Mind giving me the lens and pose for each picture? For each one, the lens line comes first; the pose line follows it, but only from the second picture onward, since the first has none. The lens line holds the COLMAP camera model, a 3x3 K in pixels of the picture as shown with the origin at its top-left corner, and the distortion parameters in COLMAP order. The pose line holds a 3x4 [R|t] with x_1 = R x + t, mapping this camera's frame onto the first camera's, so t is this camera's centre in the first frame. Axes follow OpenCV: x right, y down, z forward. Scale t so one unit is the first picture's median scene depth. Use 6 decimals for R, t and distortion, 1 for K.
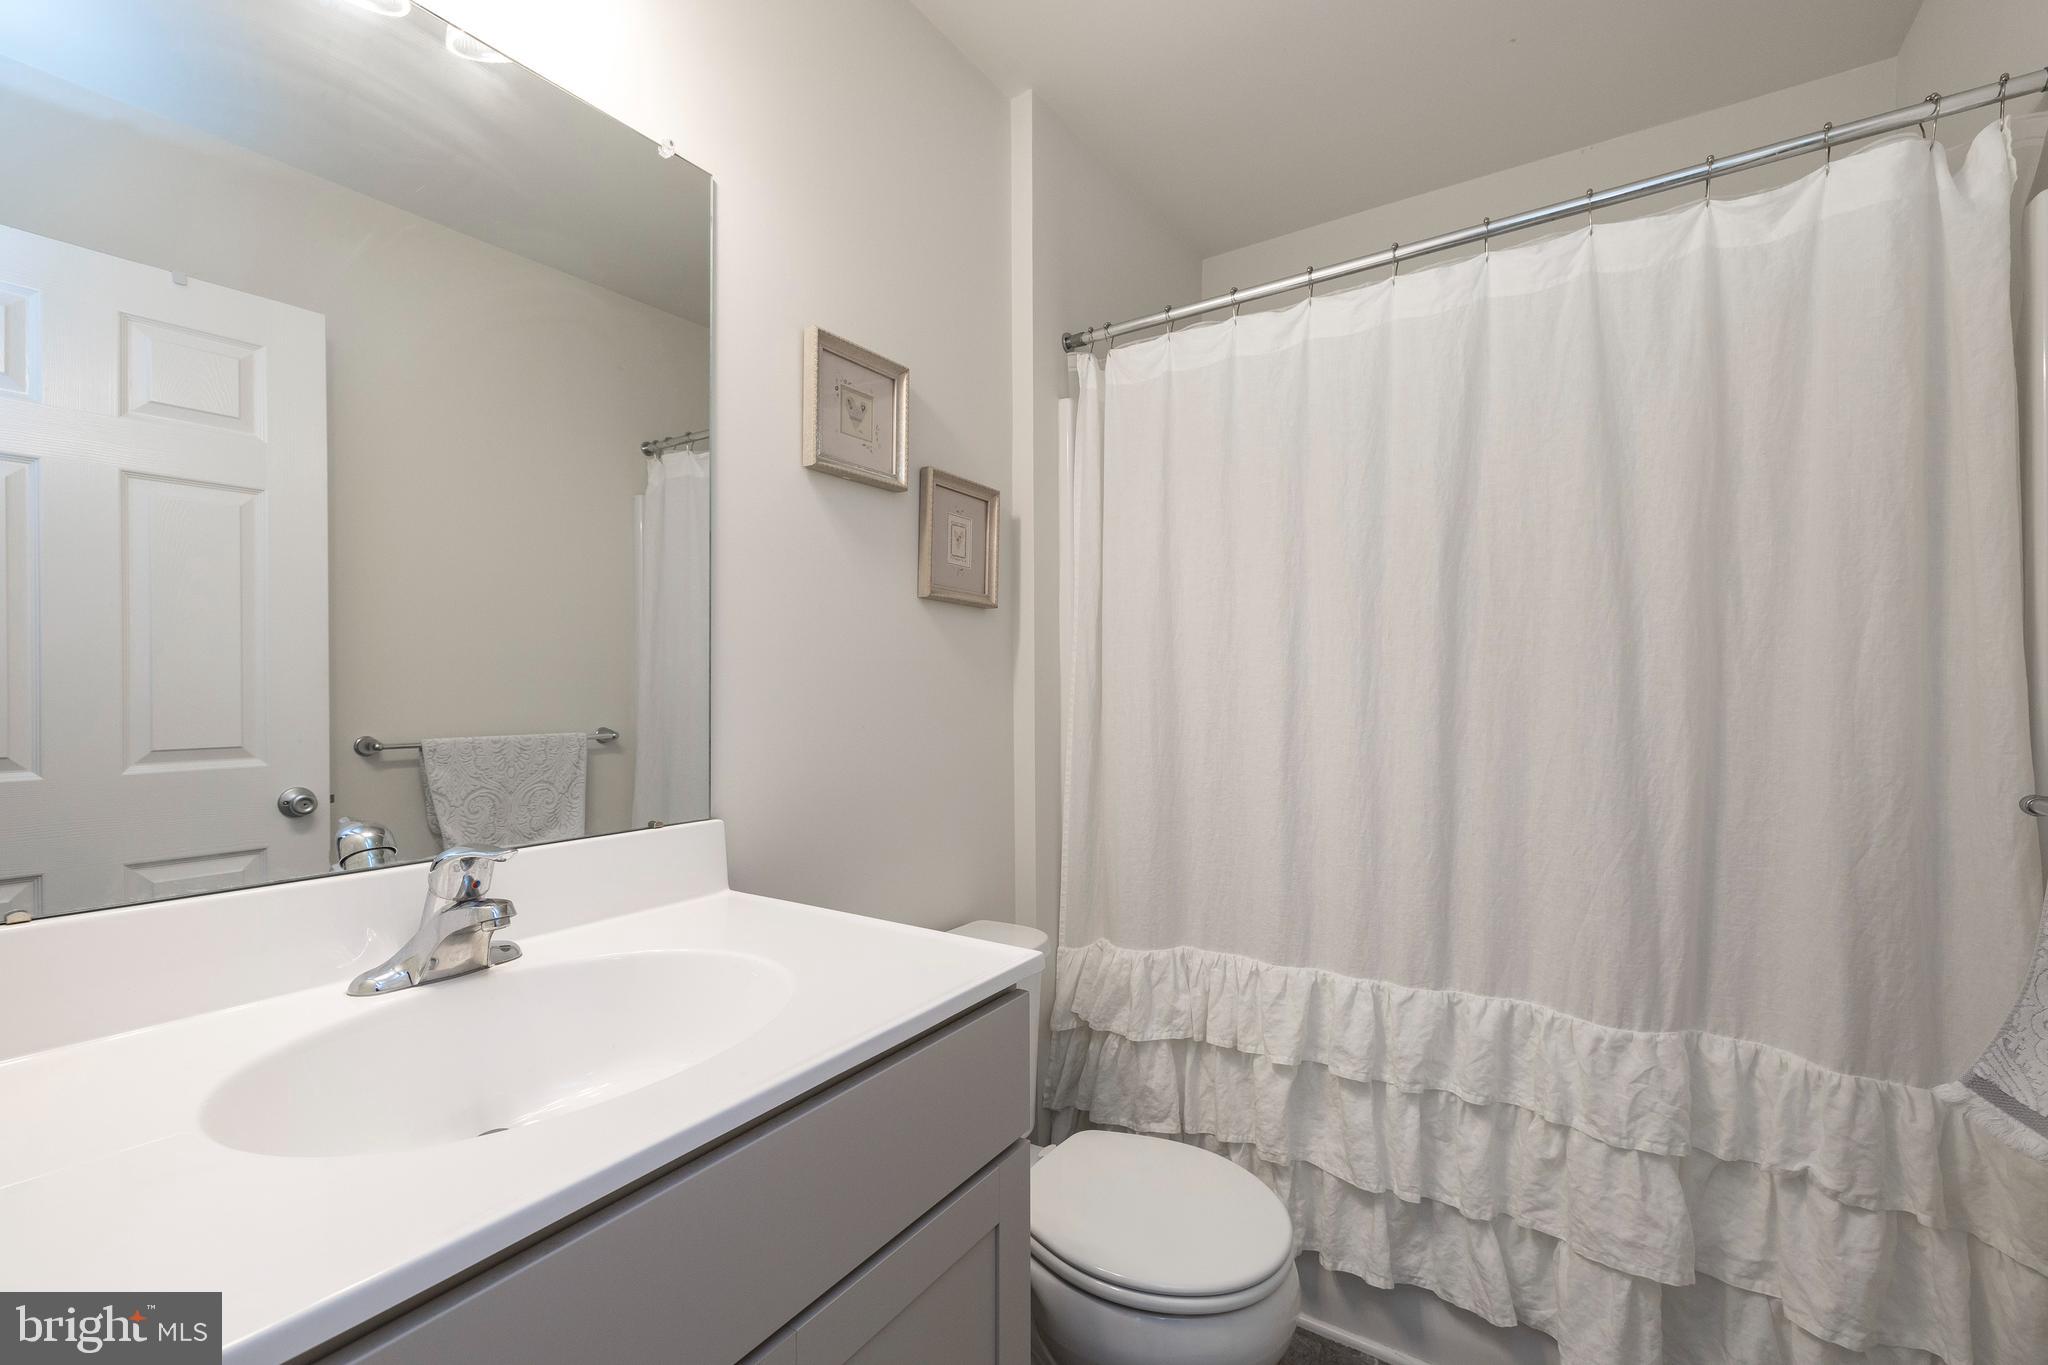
lens RADIAL K [[848.7, 0, 1040.6], [0, 848.7, 672.8], [0, 0, 1]] dist [-0.001420, -0.000877]
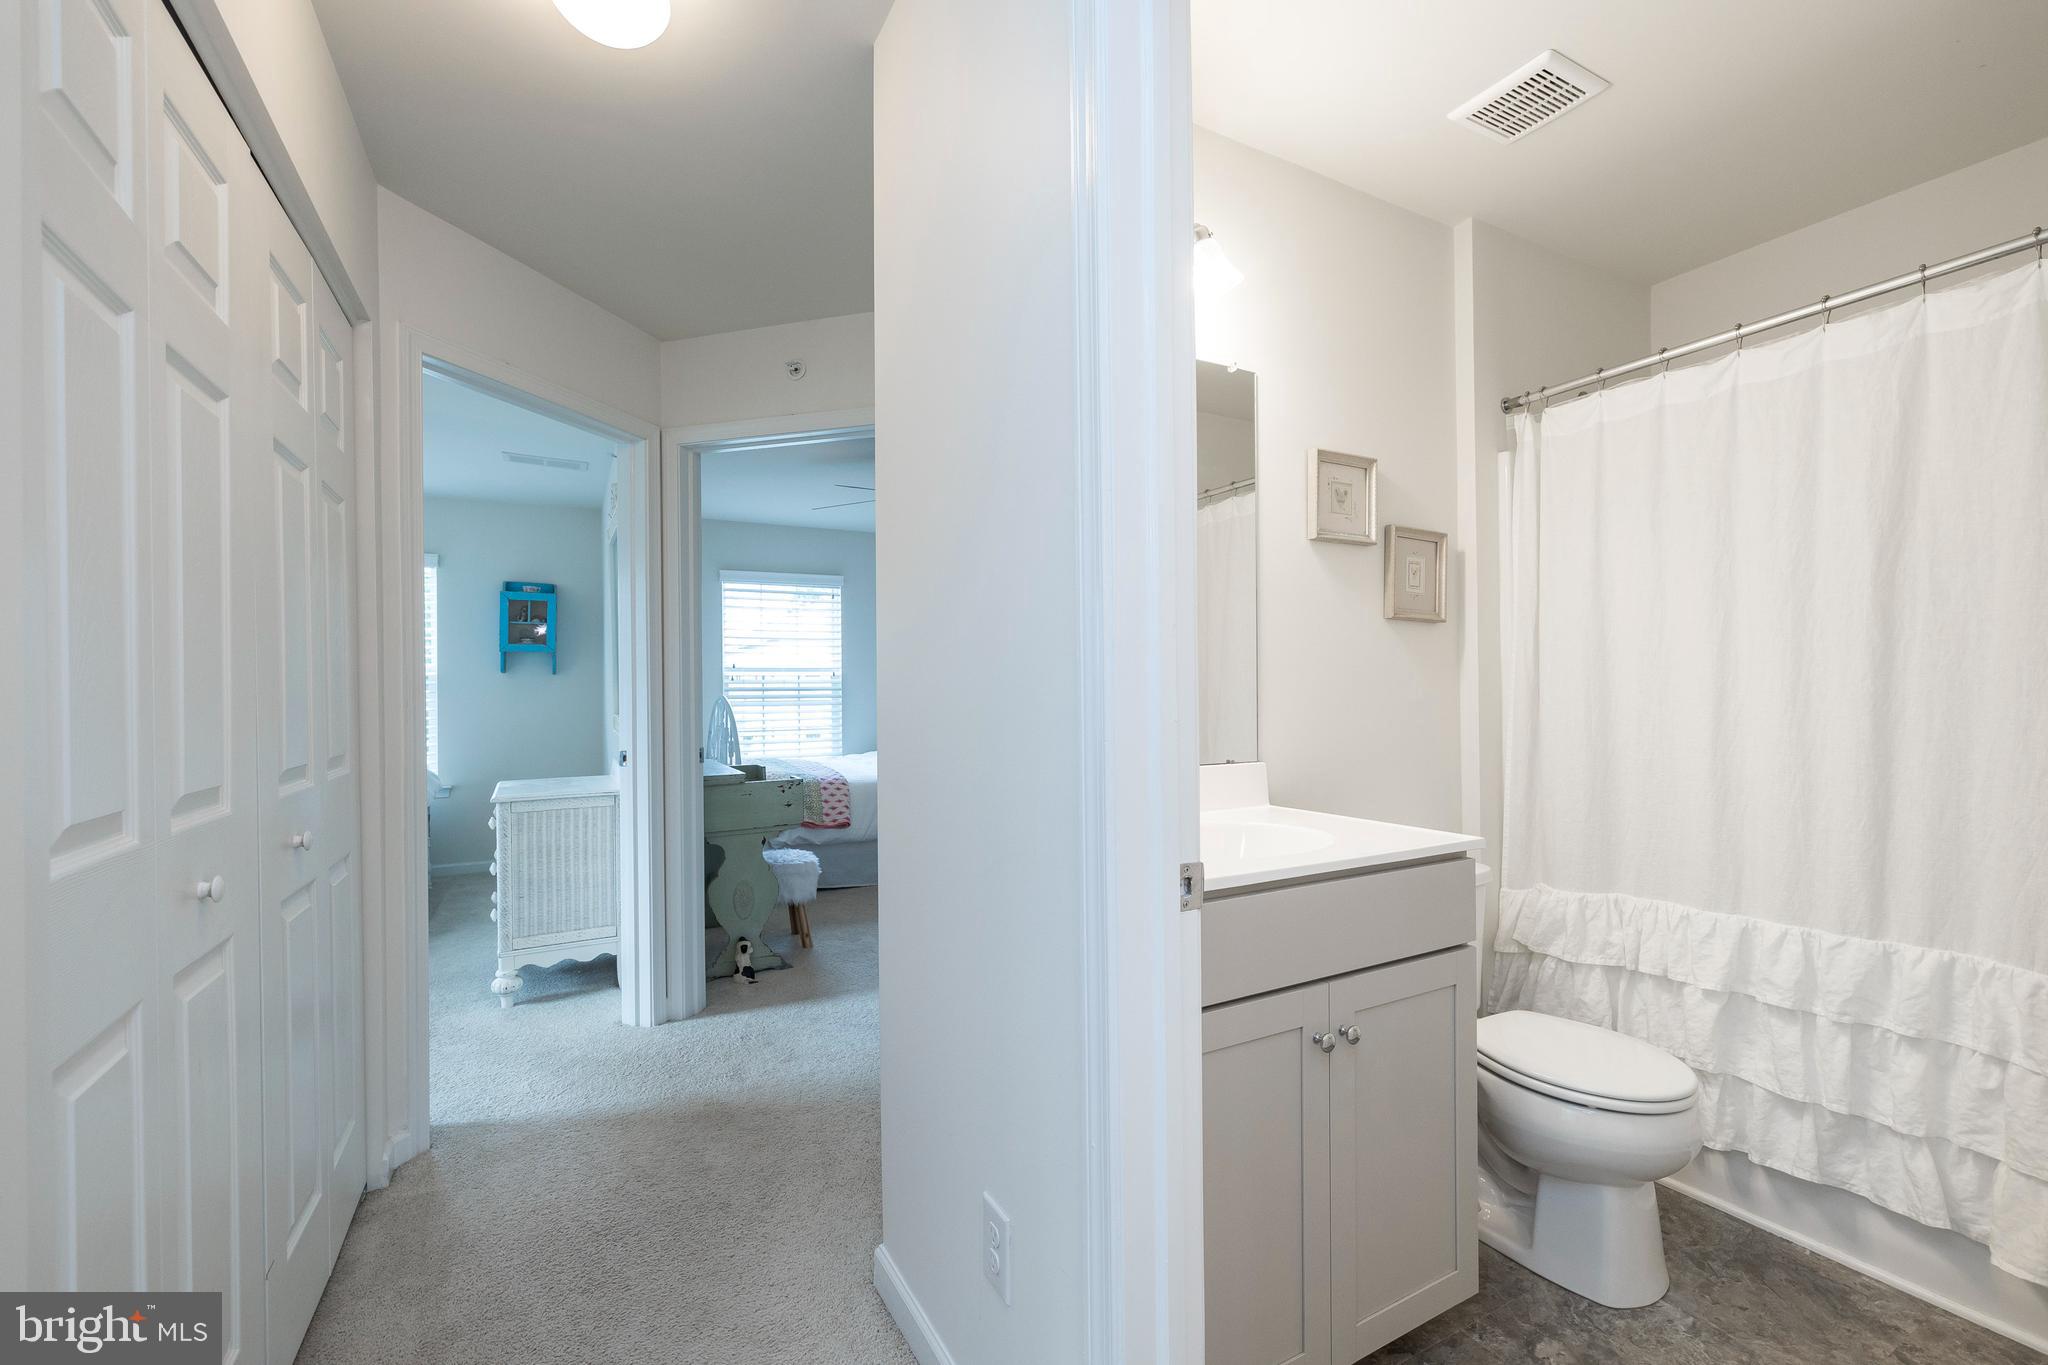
lens RADIAL K [[848.7, 0, 1032.8], [0, 848.7, 685.9], [0, 0, 1]] dist [-0.001420, -0.000877]
pose [[0.881075, -0.005737, -0.472942, 0.007421], [0.011654, 0.999886, 0.009582, 0.003369], [0.472833, -0.013954, 0.881042, -0.541201]]
